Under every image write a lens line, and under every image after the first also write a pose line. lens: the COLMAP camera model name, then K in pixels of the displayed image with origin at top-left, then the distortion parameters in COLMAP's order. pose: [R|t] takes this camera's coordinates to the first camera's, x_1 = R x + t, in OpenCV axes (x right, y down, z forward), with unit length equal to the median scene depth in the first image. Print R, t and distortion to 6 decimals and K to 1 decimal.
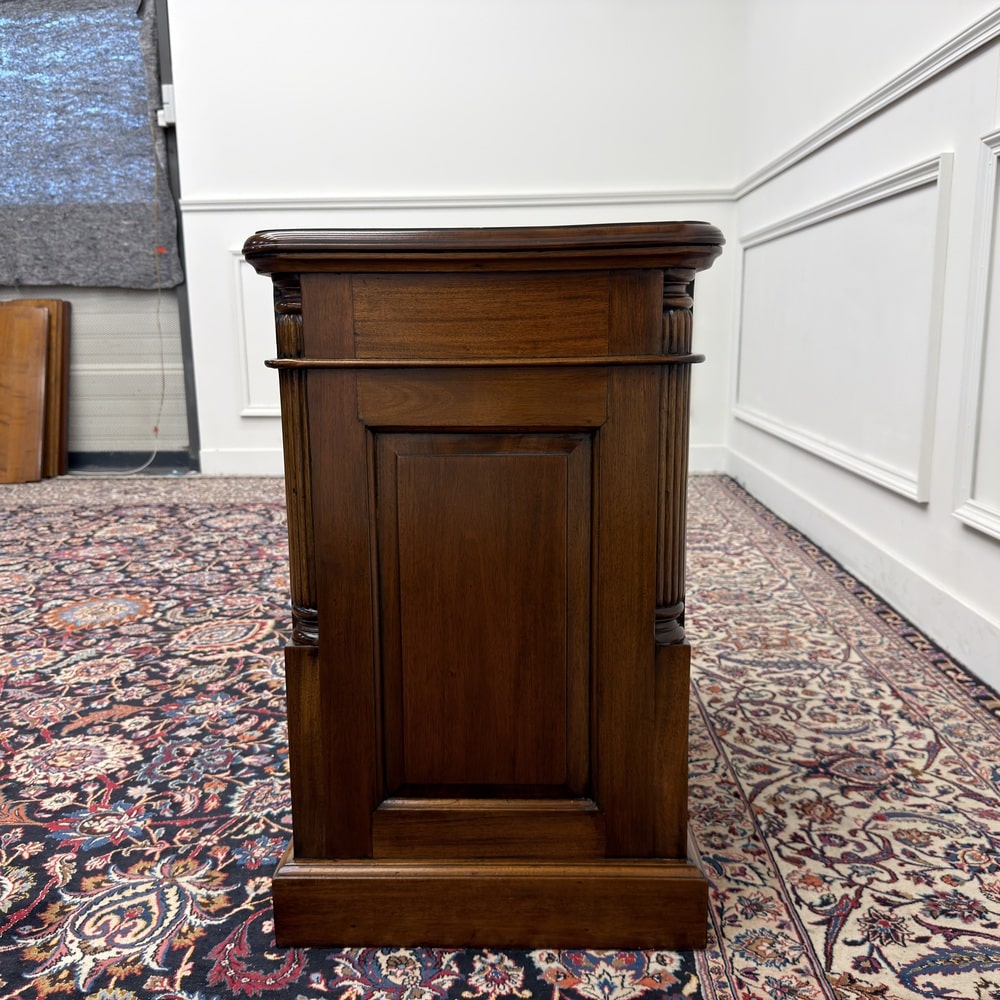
lens RADIAL K [[954.7, 0, 499.9], [0, 954.7, 512.7], [0, 0, 1]] dist [0.041293, -0.085372]
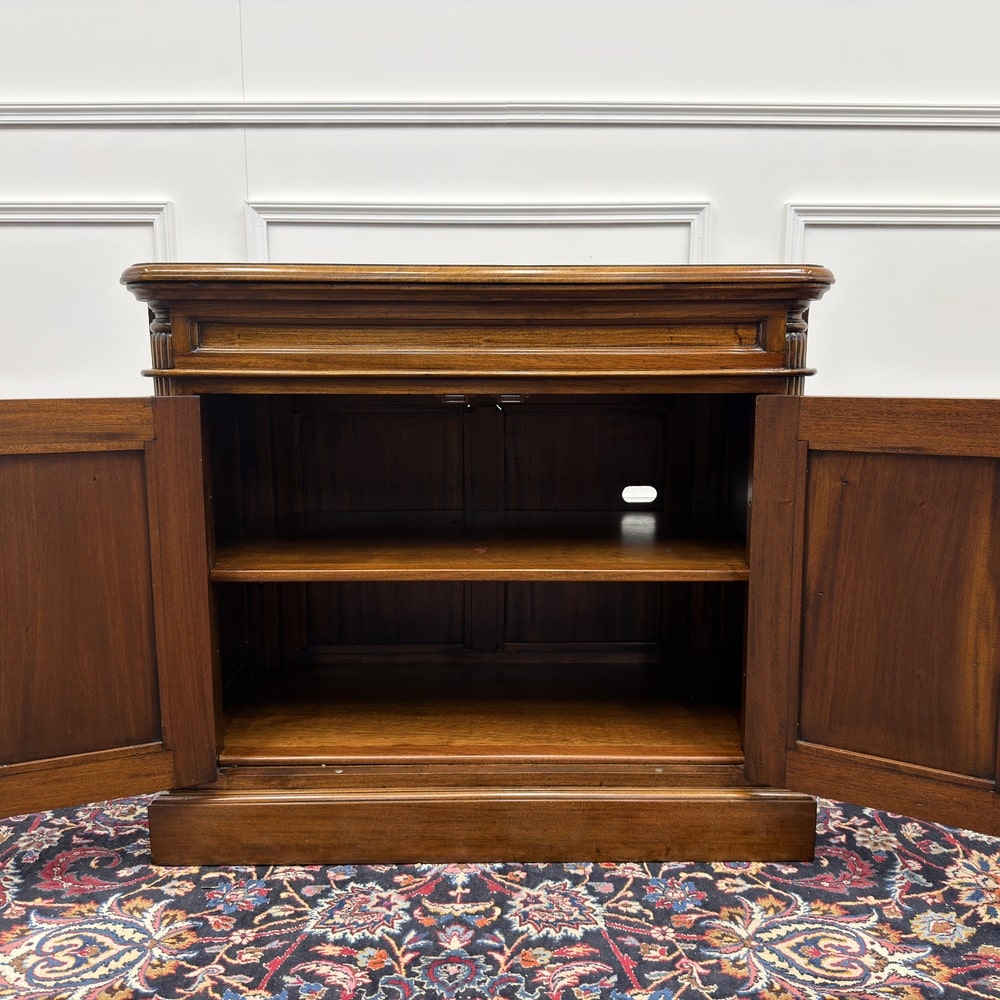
lens RADIAL K [[949.3, 0, 500.0], [0, 949.3, 500.0], [0, 0, 1]] dist [0.012217, -0.035111]
pose [[-0.040067, -0.143399, 0.988854, -0.971440], [0.198284, 0.968826, 0.148529, -0.172148], [-0.979325, 0.202025, -0.010384, 0.958820]]
